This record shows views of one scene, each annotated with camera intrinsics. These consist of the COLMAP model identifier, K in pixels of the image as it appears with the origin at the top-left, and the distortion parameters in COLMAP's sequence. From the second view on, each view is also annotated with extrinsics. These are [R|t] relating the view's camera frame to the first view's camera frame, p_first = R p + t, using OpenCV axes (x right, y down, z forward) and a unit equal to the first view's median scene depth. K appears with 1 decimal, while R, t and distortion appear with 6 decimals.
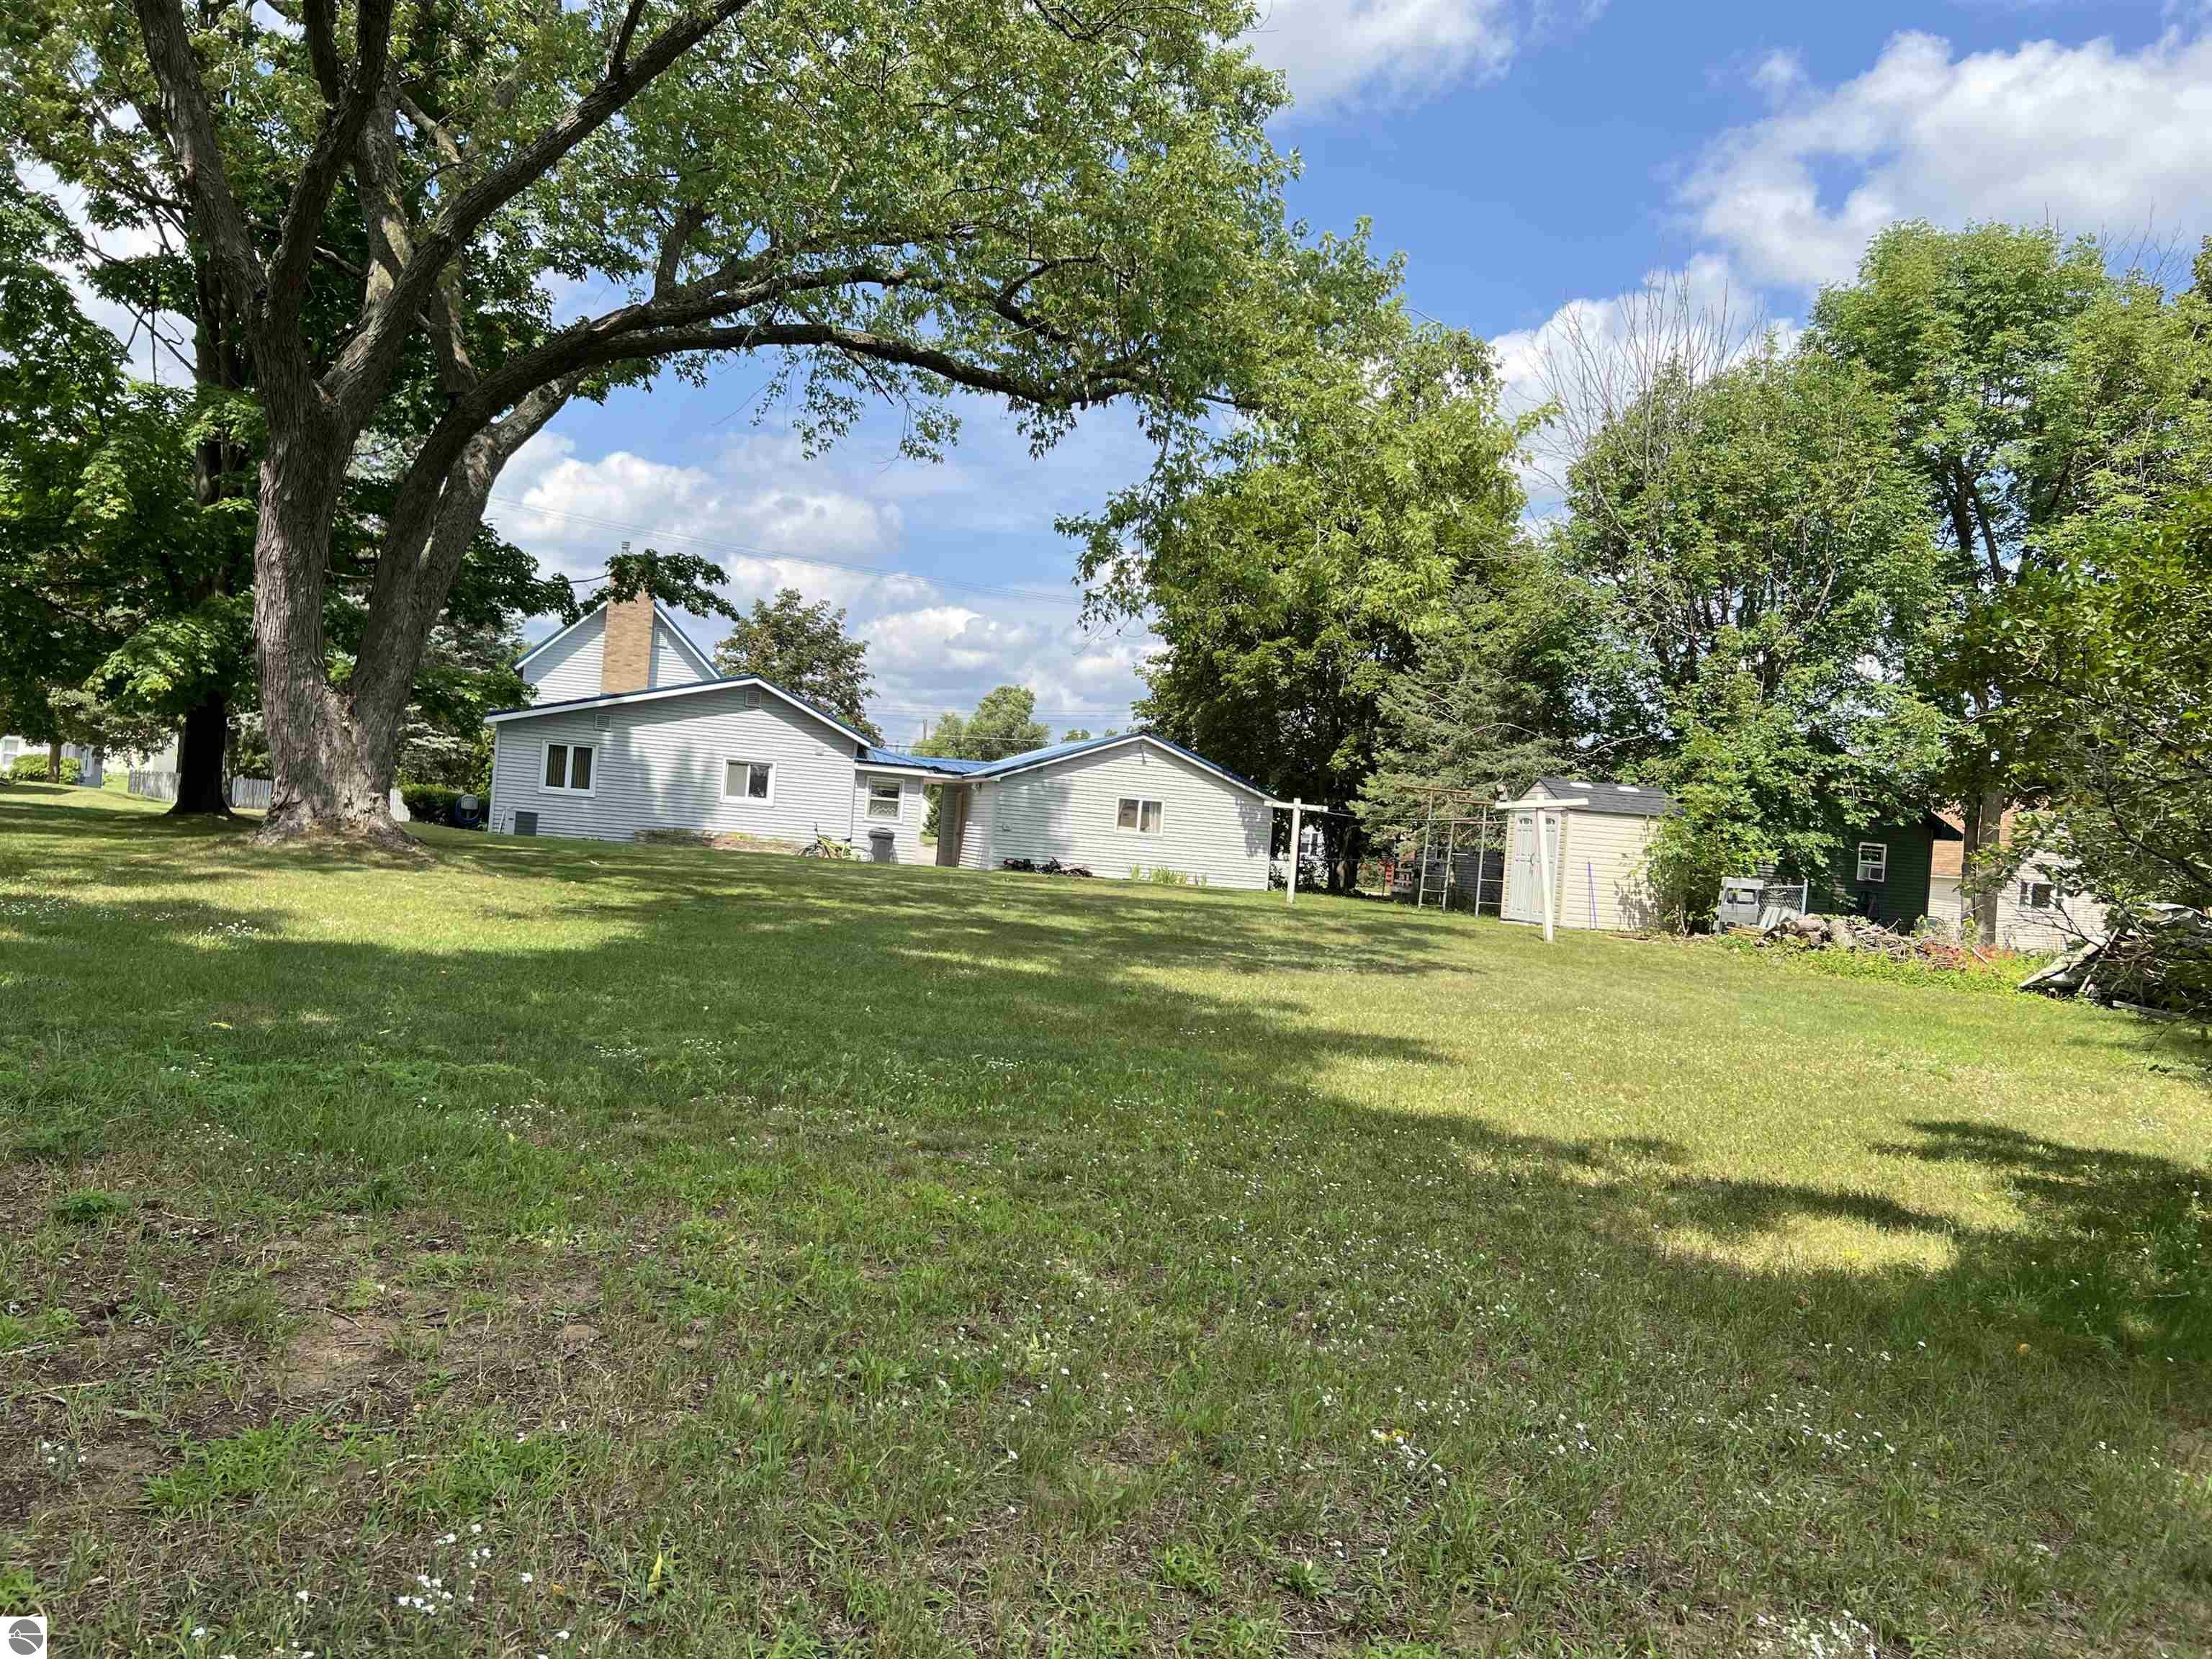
lens RADIAL K [[1683.3, 0, 1100.2], [0, 1683.3, 830.4], [0, 0, 1]] dist [0.053791, -0.050750]
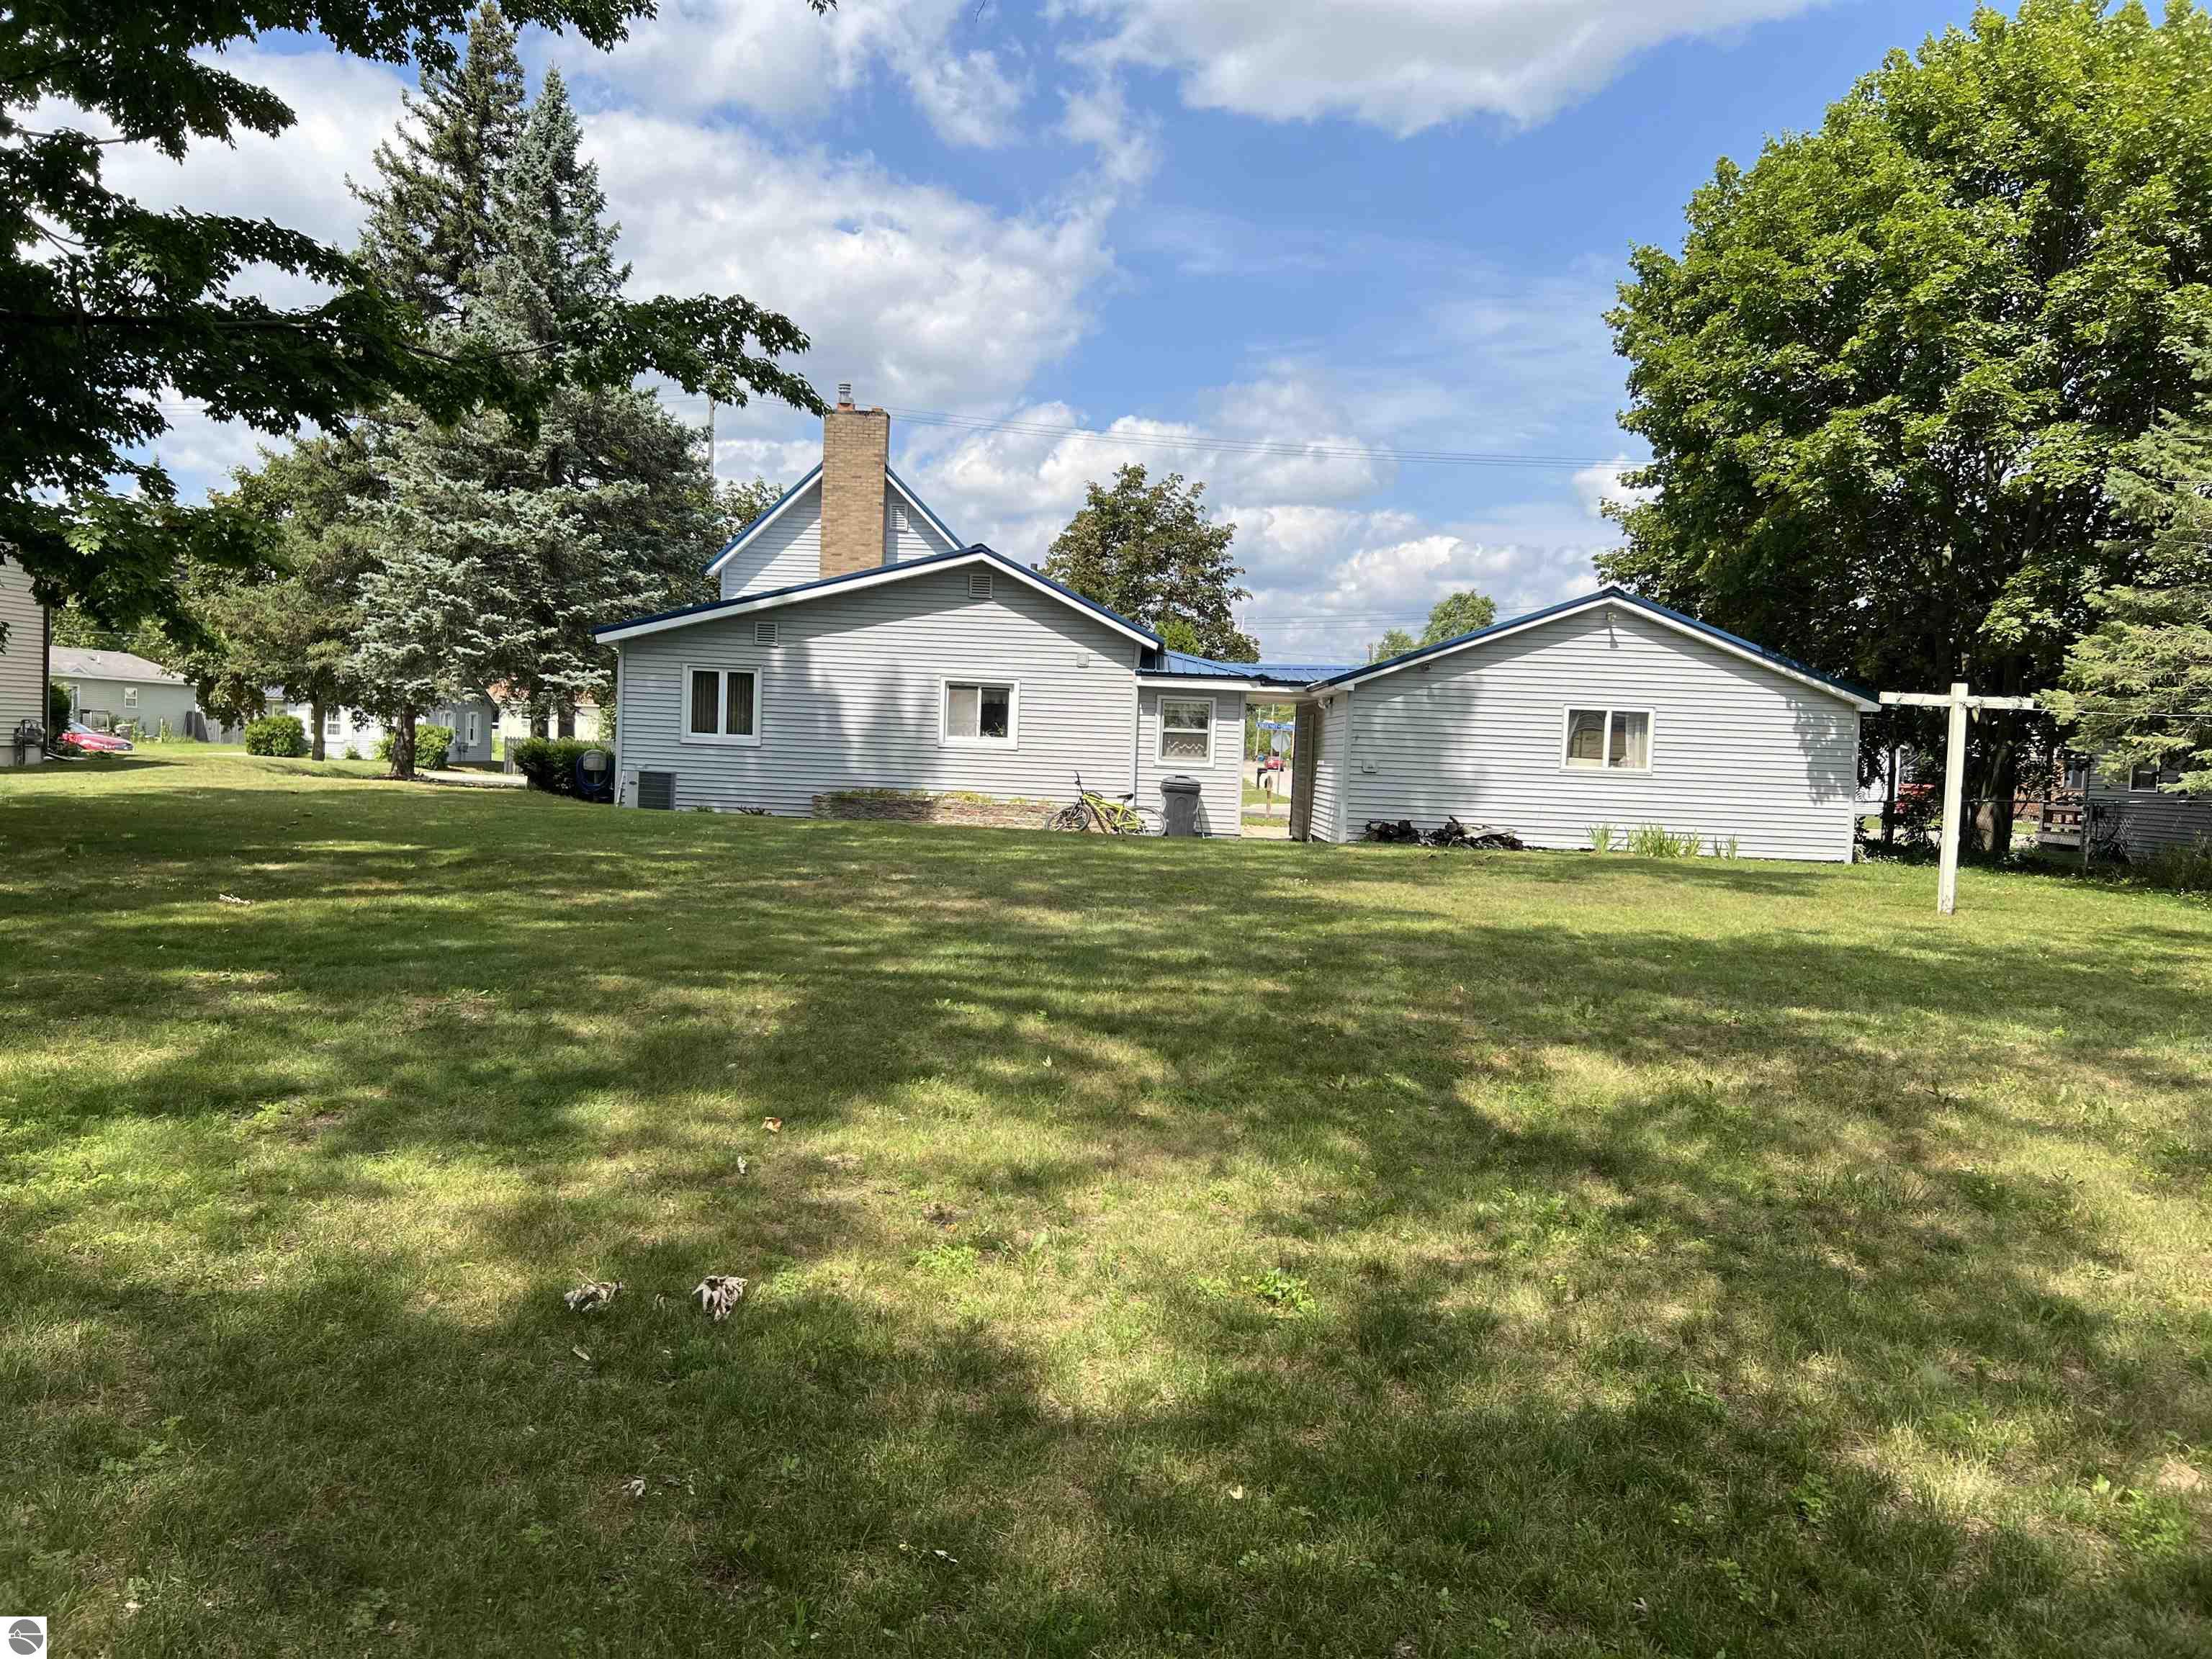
lens RADIAL K [[1655.5, 0, 1106.0], [0, 1655.5, 829.5], [0, 0, 1]] dist [0.084112, -0.047803]
pose [[0.959475, -0.027312, -0.280467, 0.023313], [0.037583, 0.998803, 0.031307, -0.002662], [0.279276, -0.040579, 0.959353, 0.518903]]
